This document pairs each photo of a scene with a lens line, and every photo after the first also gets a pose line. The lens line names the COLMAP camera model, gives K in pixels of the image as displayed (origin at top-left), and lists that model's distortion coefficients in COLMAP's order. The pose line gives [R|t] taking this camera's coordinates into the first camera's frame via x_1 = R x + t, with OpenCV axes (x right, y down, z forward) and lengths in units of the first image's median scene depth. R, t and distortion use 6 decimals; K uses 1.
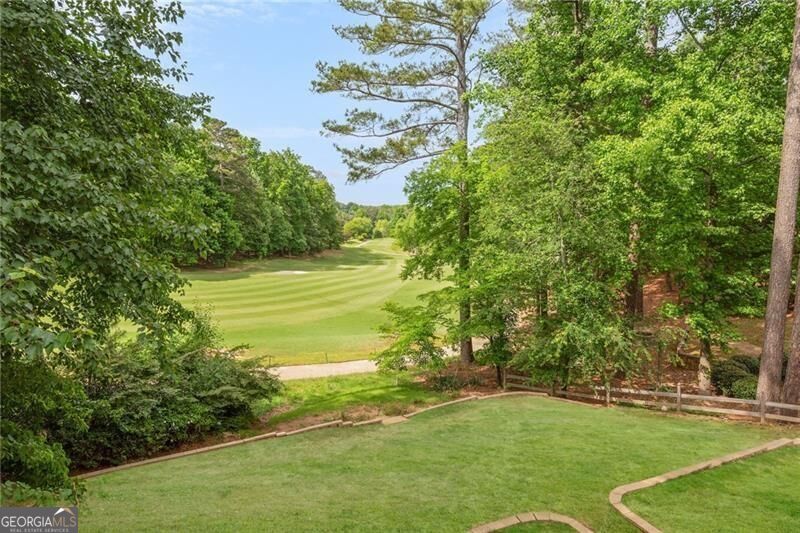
lens RADIAL K [[497.6, 0, 399.4], [0, 497.6, 263.7], [0, 0, 1]] dist [0.009758, 0.004402]
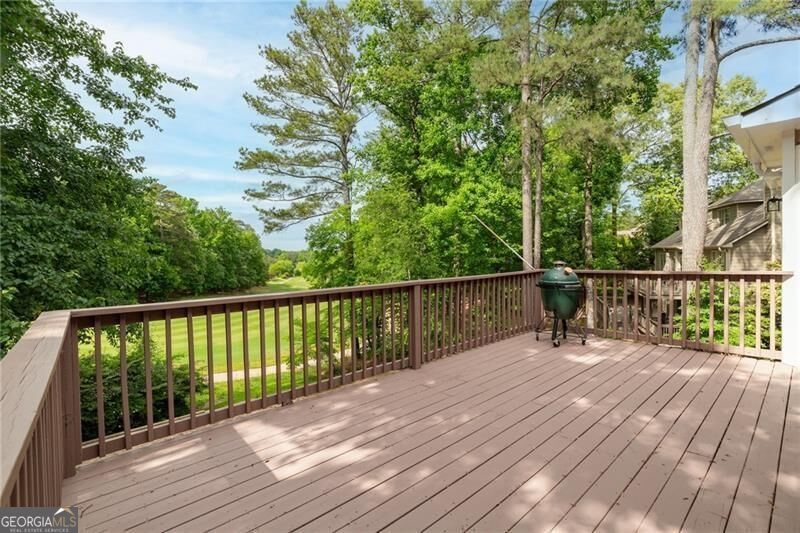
lens RADIAL K [[381.7, 0, 402.7], [0, 381.7, 259.4], [0, 0, 1]] dist [0.005969, -0.000234]
pose [[0.975067, -0.023745, 0.220637, 0.036190], [0.043732, 0.995322, -0.086150, 0.017751], [-0.217559, 0.093650, 0.971544, -0.110939]]
